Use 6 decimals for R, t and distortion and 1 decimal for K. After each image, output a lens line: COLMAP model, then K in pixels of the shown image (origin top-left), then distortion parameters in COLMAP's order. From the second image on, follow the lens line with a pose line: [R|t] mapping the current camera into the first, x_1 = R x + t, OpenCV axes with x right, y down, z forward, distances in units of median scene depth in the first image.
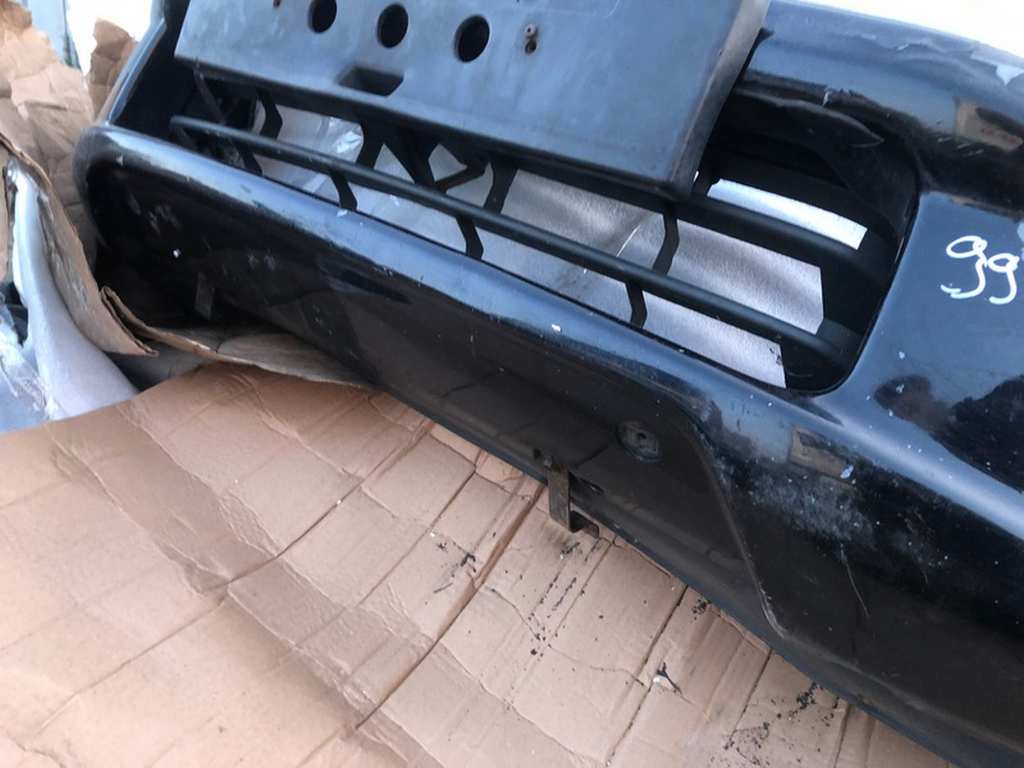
lens RADIAL K [[830.9, 0, 512.3], [0, 830.9, 404.1], [0, 0, 1]] dist [-0.011313, -0.012810]
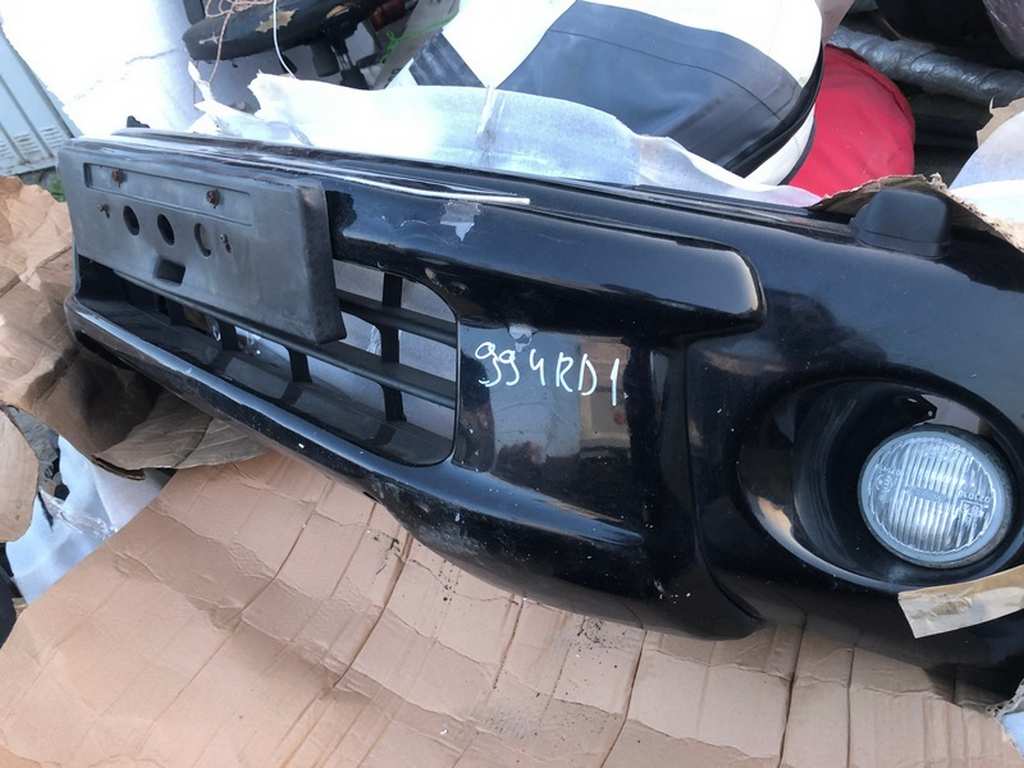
lens RADIAL K [[840.8, 0, 512.0], [0, 840.8, 384.0], [0, 0, 1]] dist [0.006488, 0.003681]
pose [[0.916608, -0.309808, -0.252684, 0.654357], [0.354678, 0.921820, 0.156373, -0.241763], [0.184484, -0.232954, 0.954829, -0.286327]]
